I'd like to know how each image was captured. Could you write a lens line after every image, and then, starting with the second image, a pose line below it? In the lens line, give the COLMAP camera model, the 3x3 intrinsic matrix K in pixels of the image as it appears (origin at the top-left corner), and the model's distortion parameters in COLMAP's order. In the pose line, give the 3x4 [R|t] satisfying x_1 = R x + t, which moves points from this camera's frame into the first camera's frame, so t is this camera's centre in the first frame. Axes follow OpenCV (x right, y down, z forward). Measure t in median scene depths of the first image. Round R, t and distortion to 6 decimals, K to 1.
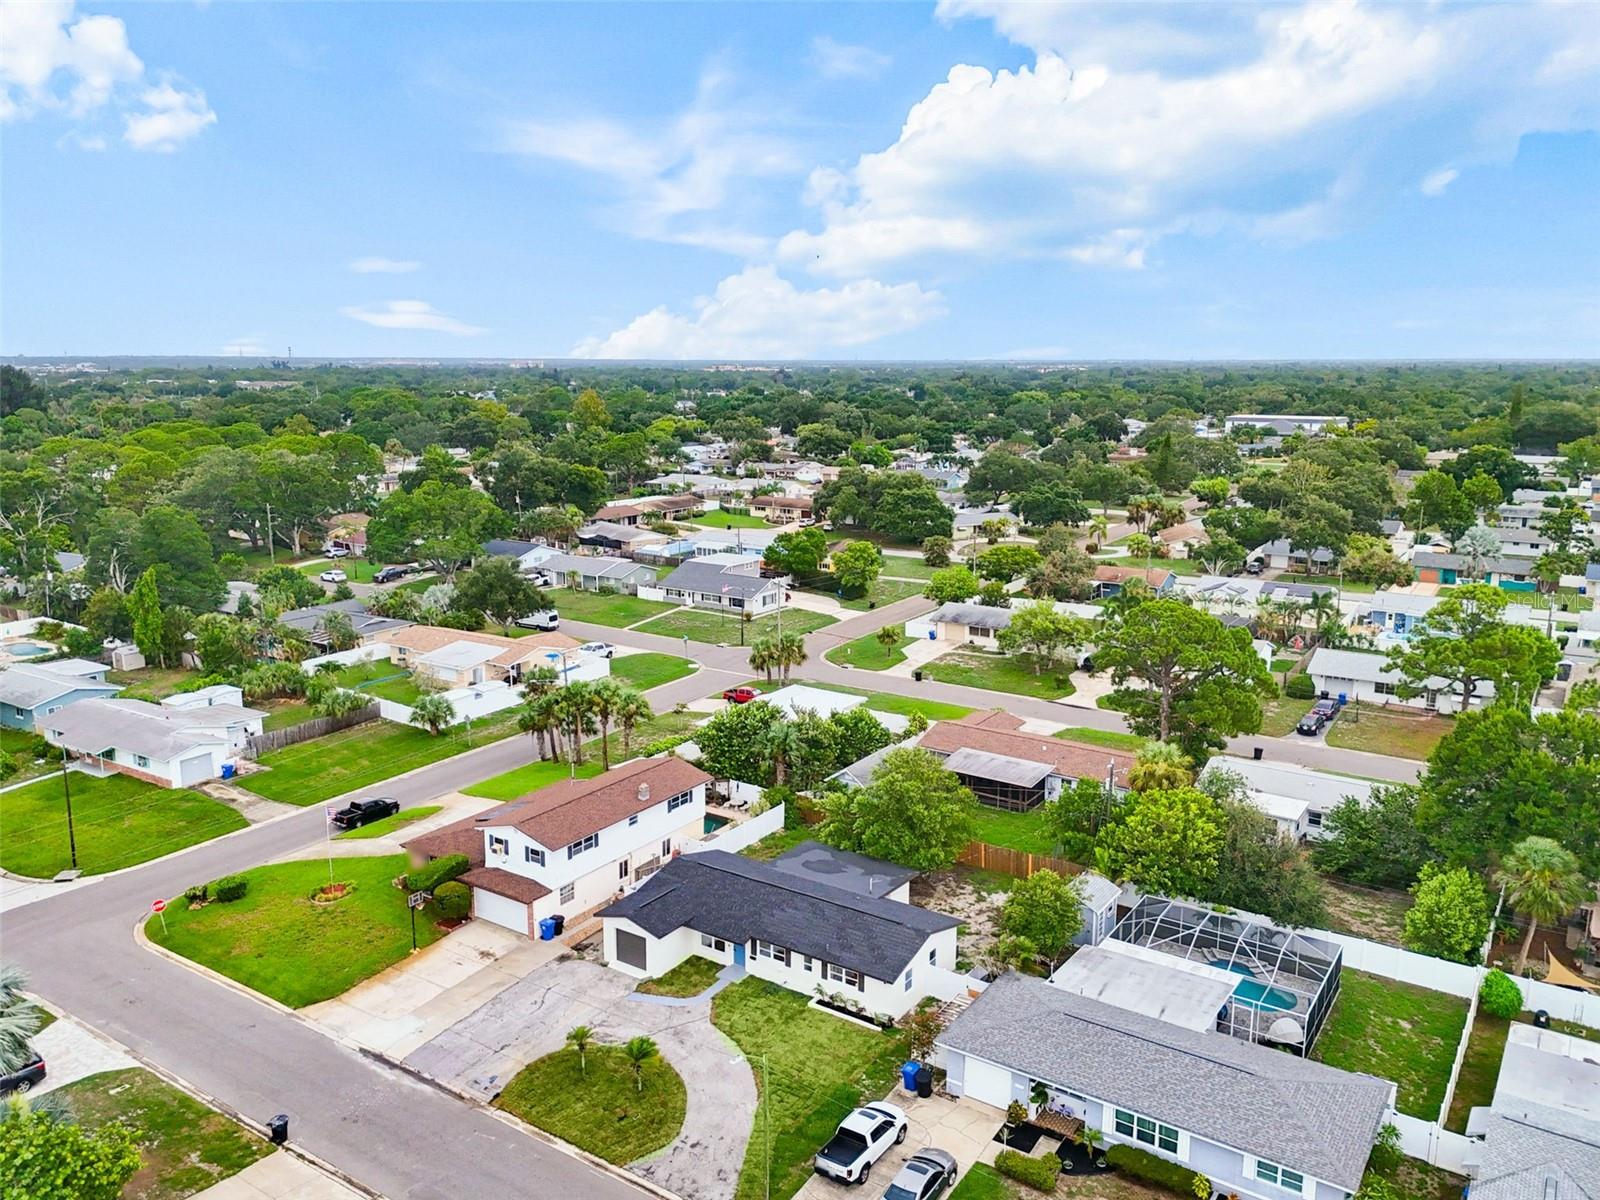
lens RADIAL K [[1201.3, 0, 800.0], [0, 1201.3, 600.0], [0, 0, 1]] dist [0.063934, -0.039227]
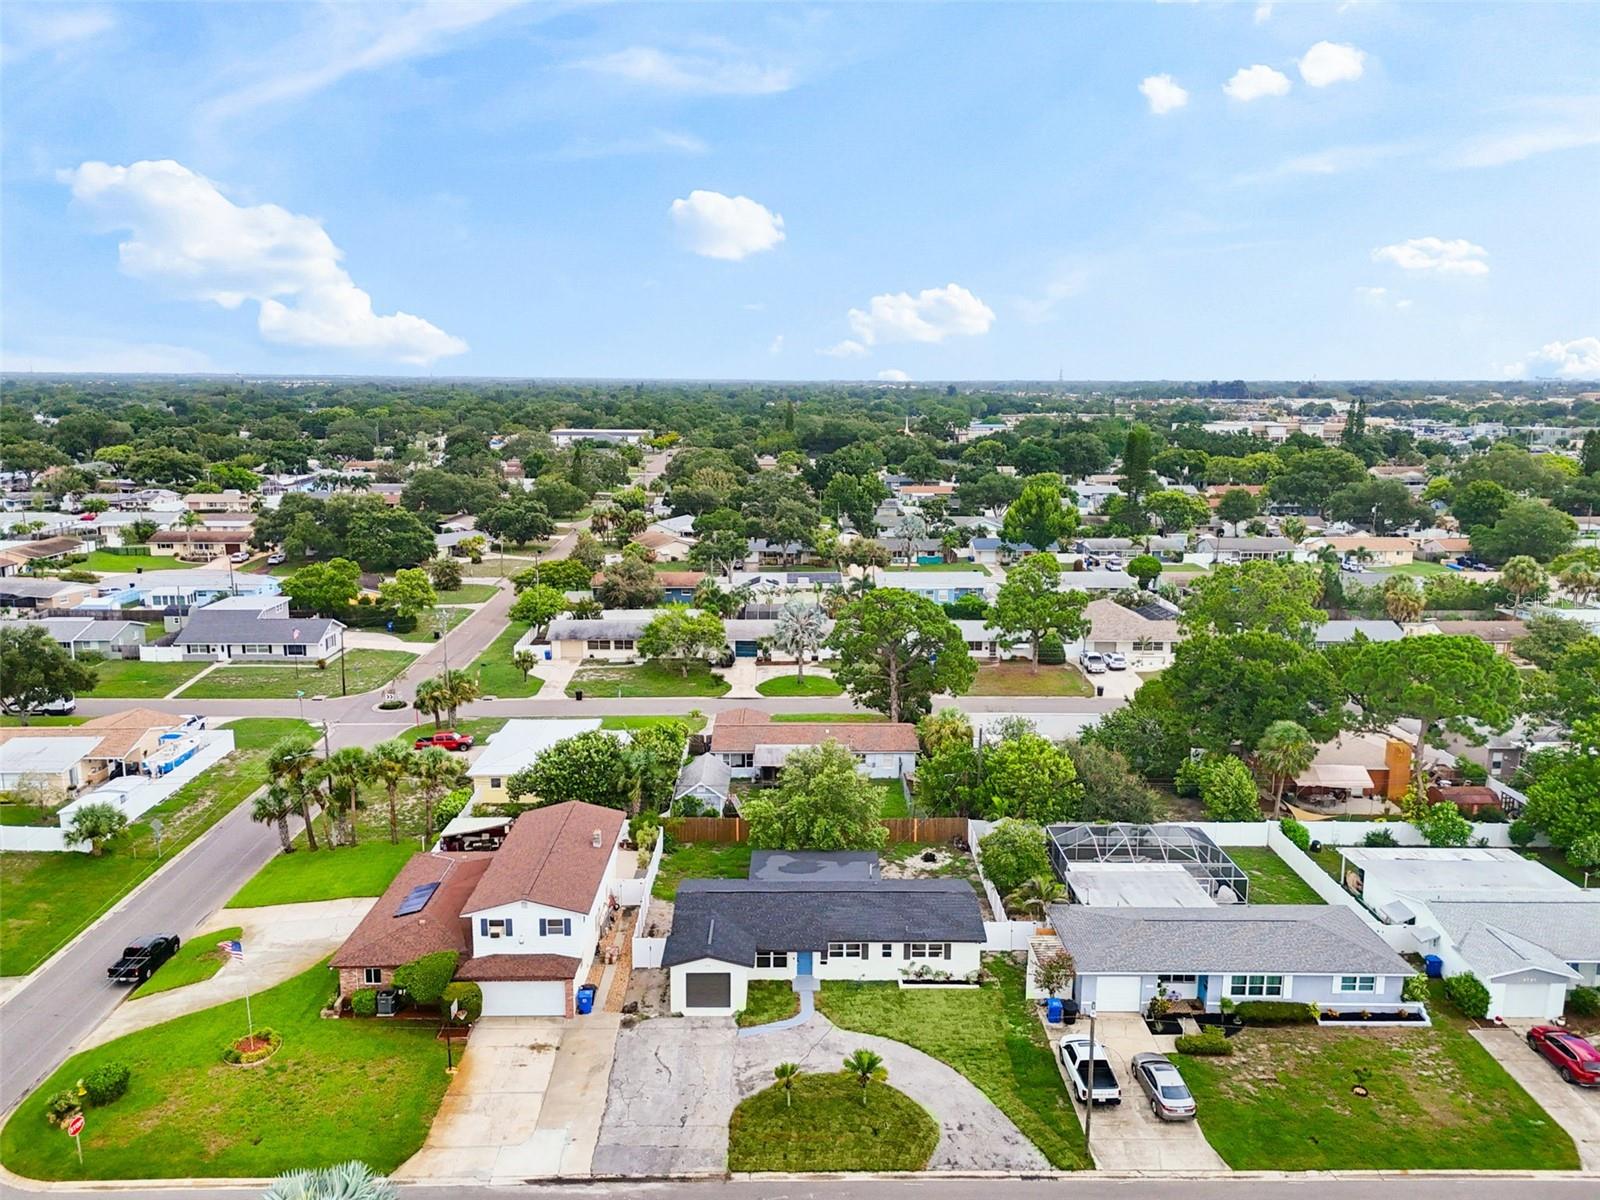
lens RADIAL K [[1201.3, 0, 800.0], [0, 1201.3, 600.0], [0, 0, 1]] dist [0.063934, -0.039227]
pose [[0.821001, -0.101598, 0.561815, -0.531123], [0.108633, 0.993861, 0.020979, -0.027072], [-0.560497, 0.043808, 0.826997, 0.140742]]
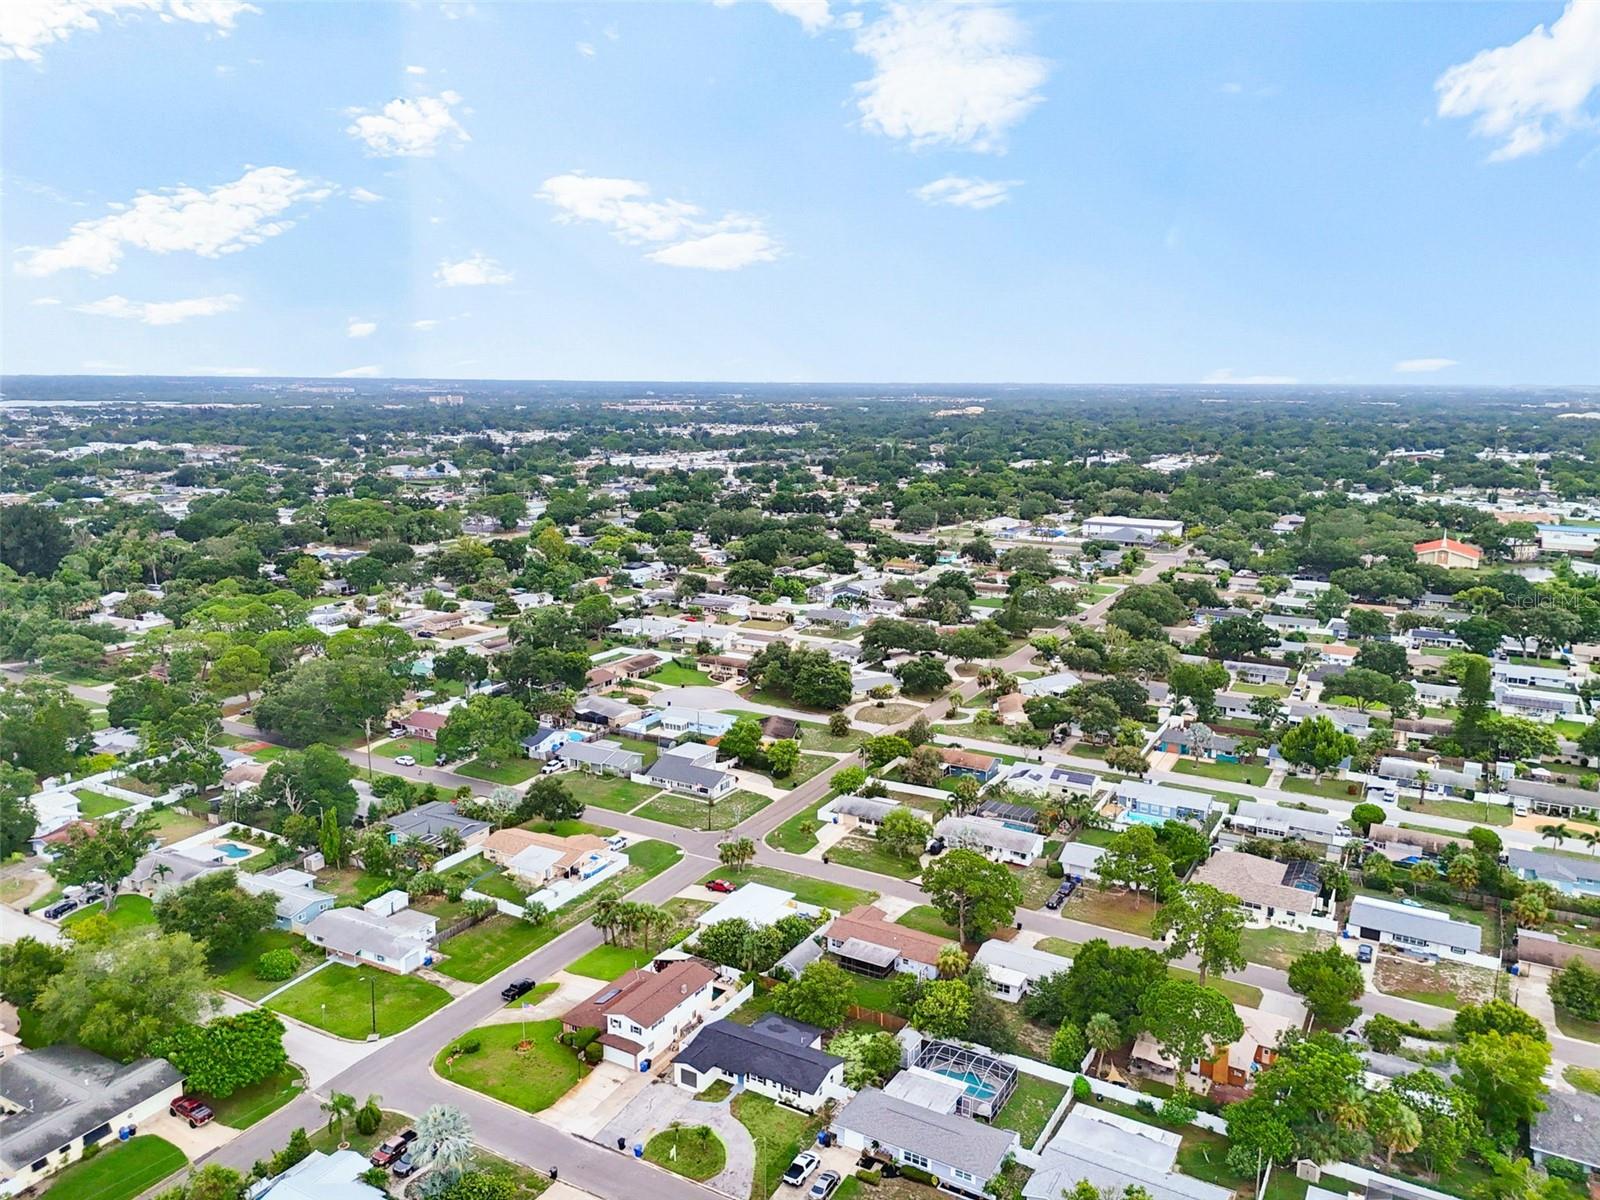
lens RADIAL K [[1181.2, 0, 797.8], [0, 1181.2, 603.9], [0, 0, 1]] dist [0.081238, -0.072404]
pose [[0.997408, -0.008172, 0.071486, -0.083845], [0.008540, 0.999952, -0.004844, -0.473453], [-0.071443, 0.005442, 0.997430, -0.984196]]
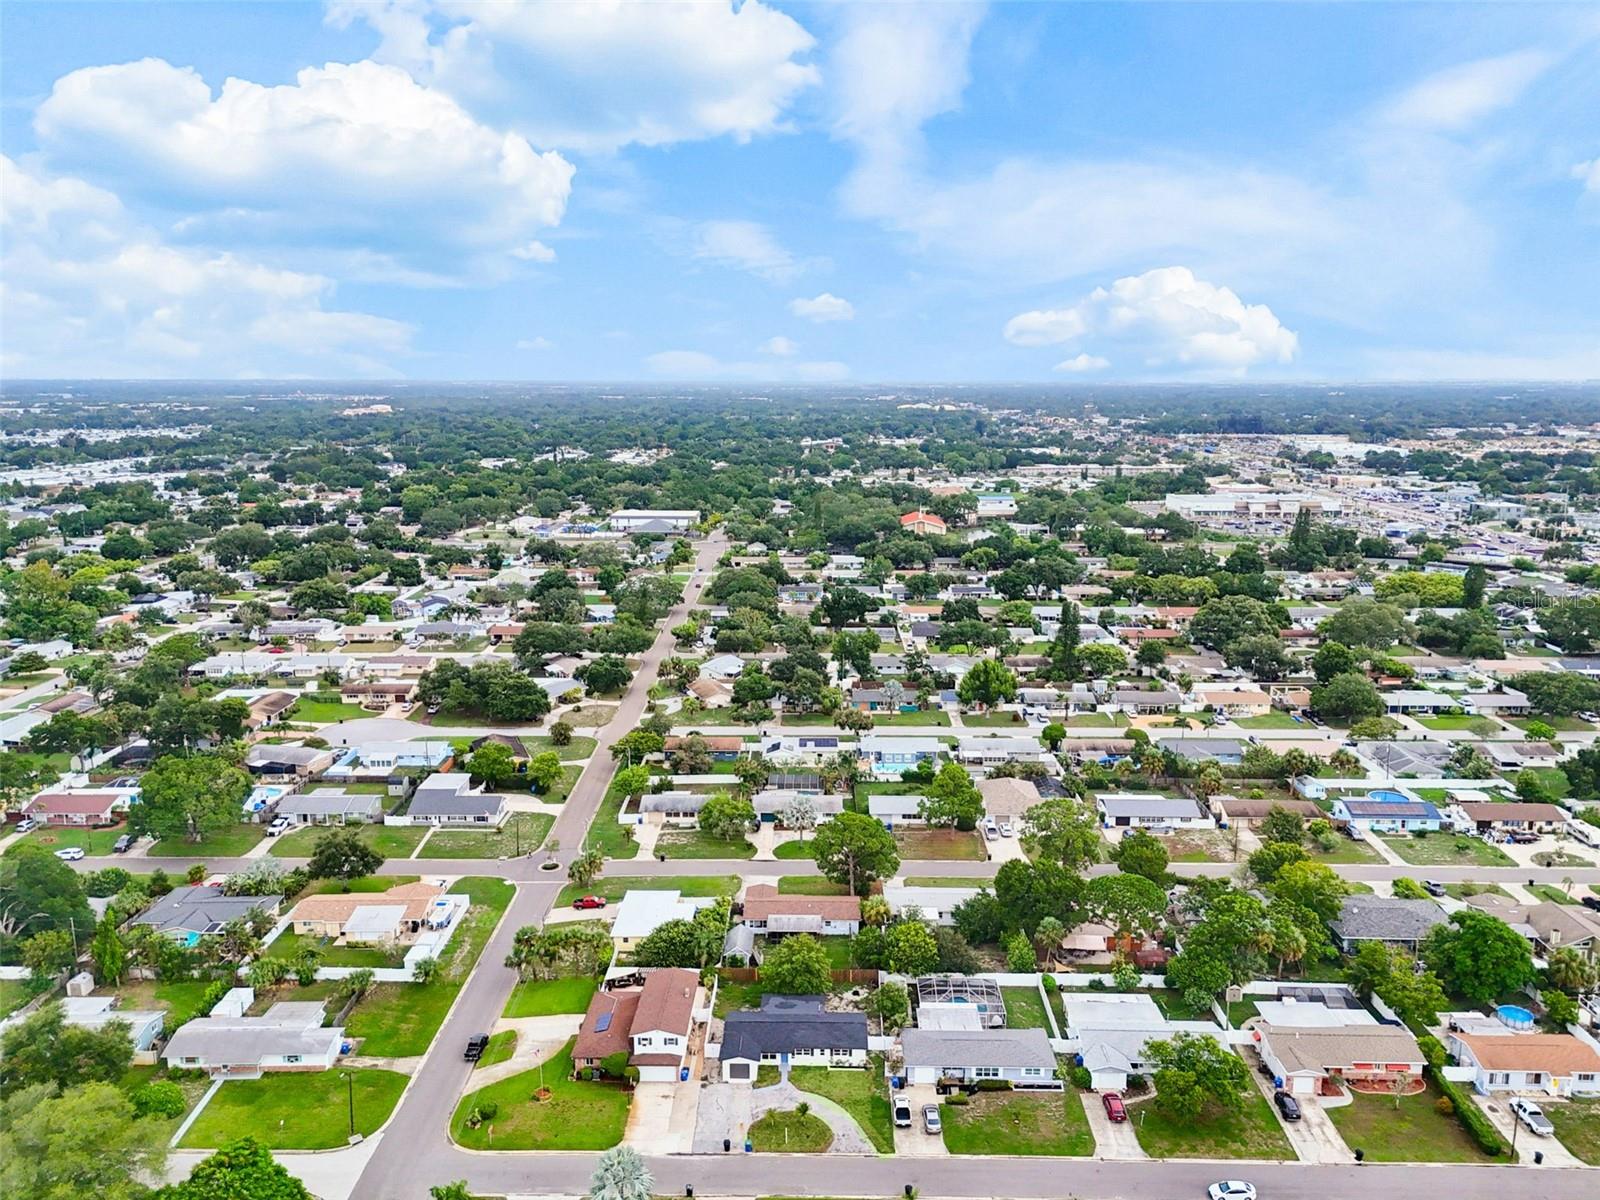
lens RADIAL K [[1201.3, 0, 800.0], [0, 1201.3, 600.0], [0, 0, 1]] dist [0.063934, -0.039227]
pose [[0.839728, -0.102476, 0.533251, -0.996462], [0.107847, 0.993942, 0.021178, -0.512845], [-0.532190, 0.039726, 0.845692, -0.803220]]
